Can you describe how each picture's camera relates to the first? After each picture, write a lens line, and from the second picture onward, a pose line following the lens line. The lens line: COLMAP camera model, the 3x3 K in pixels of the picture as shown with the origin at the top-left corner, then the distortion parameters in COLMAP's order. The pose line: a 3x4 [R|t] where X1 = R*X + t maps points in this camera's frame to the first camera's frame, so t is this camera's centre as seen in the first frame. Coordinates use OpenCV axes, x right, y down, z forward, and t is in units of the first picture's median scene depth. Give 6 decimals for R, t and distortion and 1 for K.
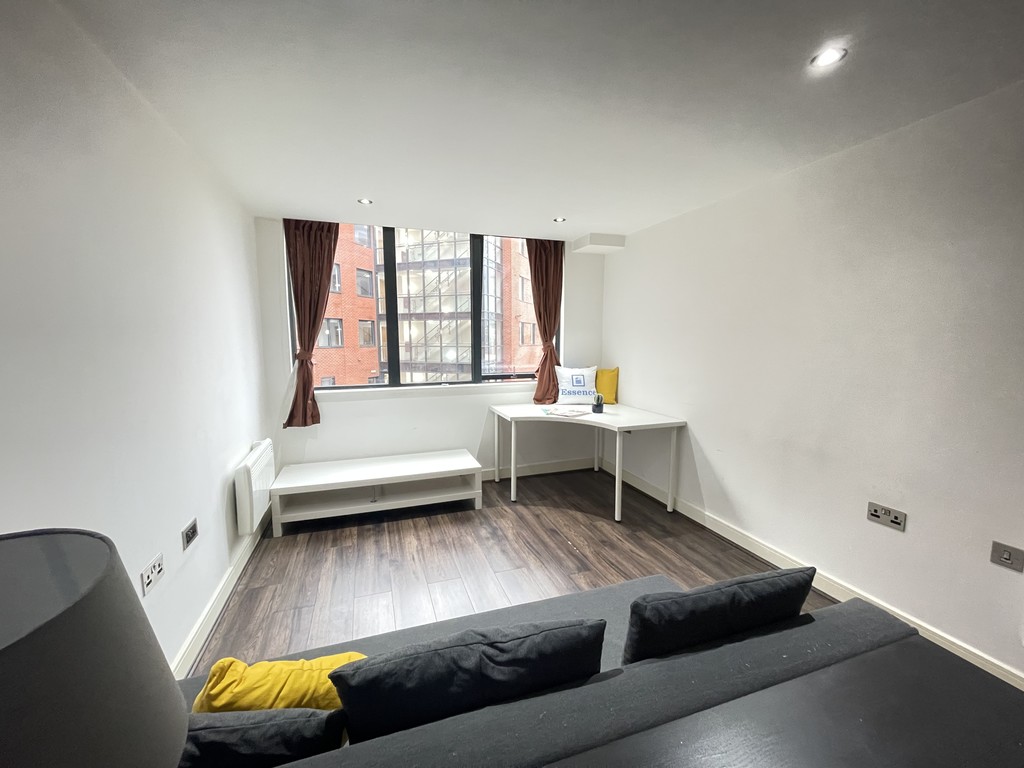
lens RADIAL K [[414.0, 0, 509.8], [0, 414.0, 388.6], [0, 0, 1]] dist [-0.003536, 0.000106]
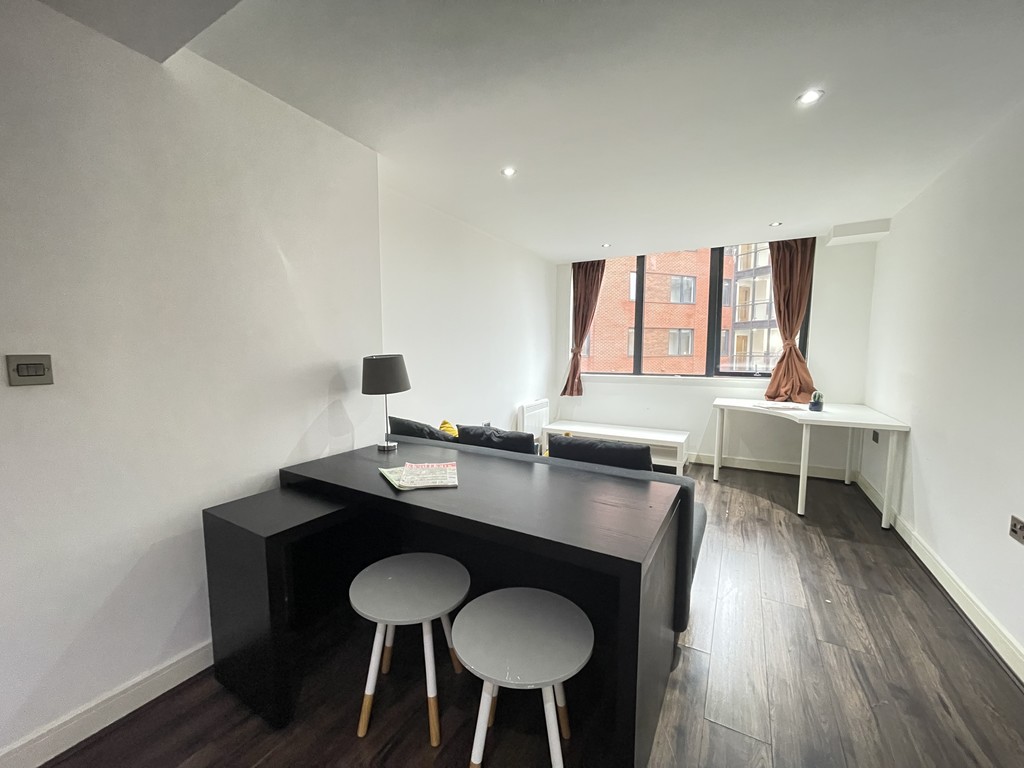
lens RADIAL K [[414.0, 0, 508.2], [0, 414.0, 385.1], [0, 0, 1]] dist [-0.003536, 0.000106]
pose [[0.663995, 0.067450, -0.744689, 0.469812], [-0.093838, 0.995566, 0.006503, 0.061355], [0.741826, 0.065562, 0.667380, -0.193424]]
